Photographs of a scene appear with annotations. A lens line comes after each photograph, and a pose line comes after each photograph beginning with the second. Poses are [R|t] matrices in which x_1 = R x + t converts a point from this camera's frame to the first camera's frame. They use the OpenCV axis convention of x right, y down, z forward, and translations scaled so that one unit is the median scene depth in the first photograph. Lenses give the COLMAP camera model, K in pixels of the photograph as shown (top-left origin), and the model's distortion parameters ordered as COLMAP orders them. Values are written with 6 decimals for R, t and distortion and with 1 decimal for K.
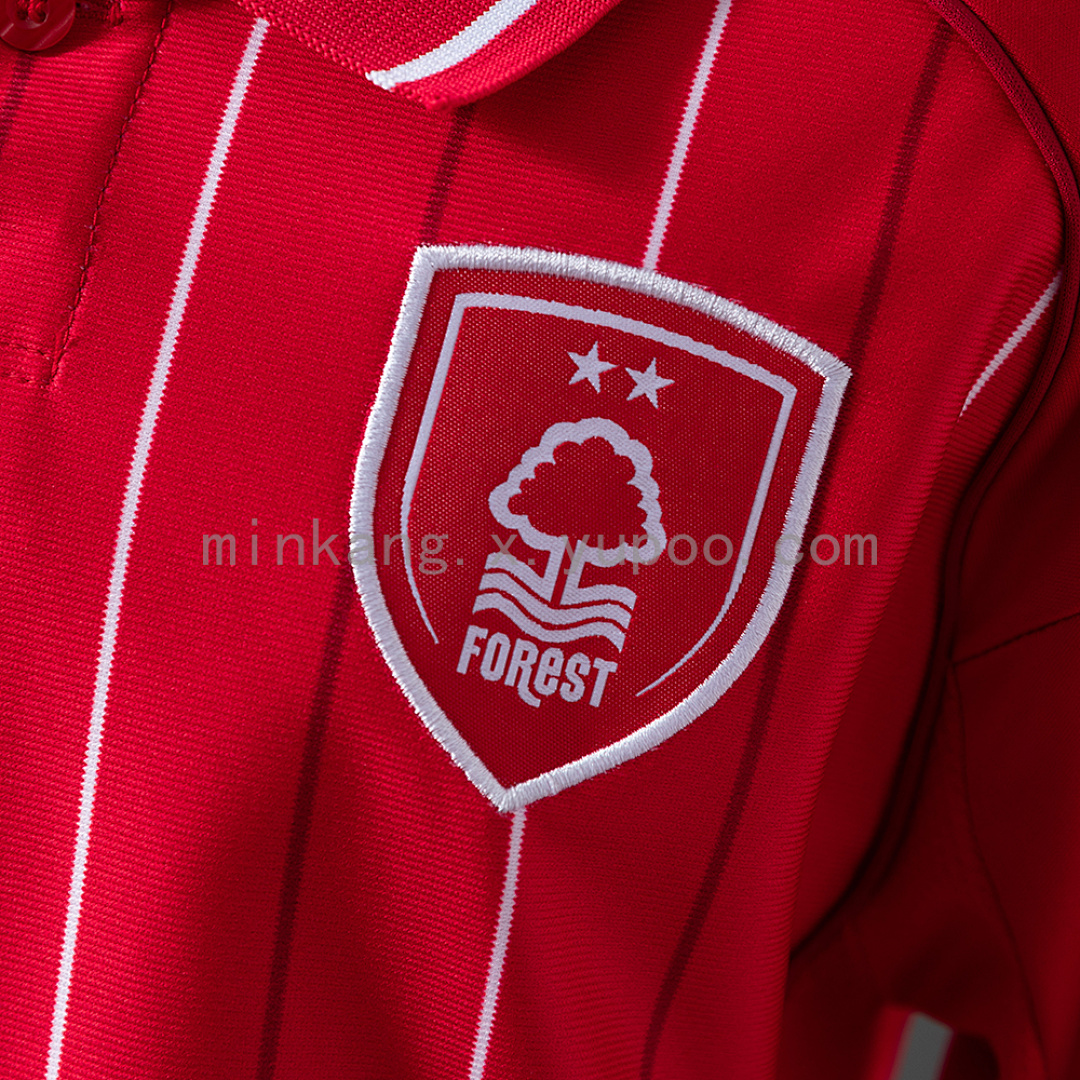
lens RADIAL K [[3205.8, 0, 540.2], [0, 3205.8, 539.6], [0, 0, 1]] dist [-0.087053, 0.000000]
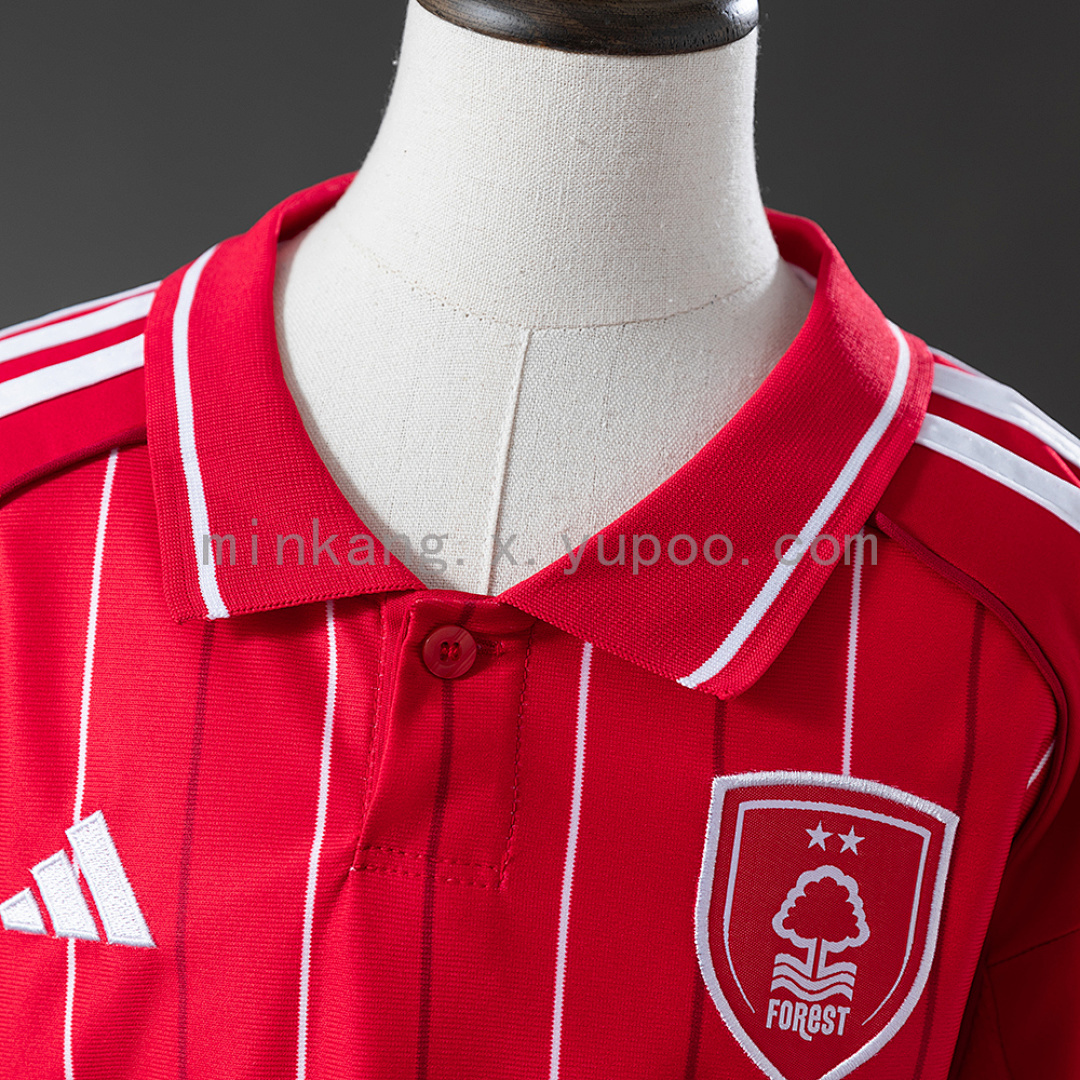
lens RADIAL K [[3097.2, 0, 539.3], [0, 3097.2, 540.5], [0, 0, 1]] dist [-0.040154, 0.000000]
pose [[0.957223, -0.104095, 0.269979, -0.548311], [0.109279, 0.994002, -0.004201, -0.217607], [-0.267922, 0.033524, 0.962857, -0.534065]]
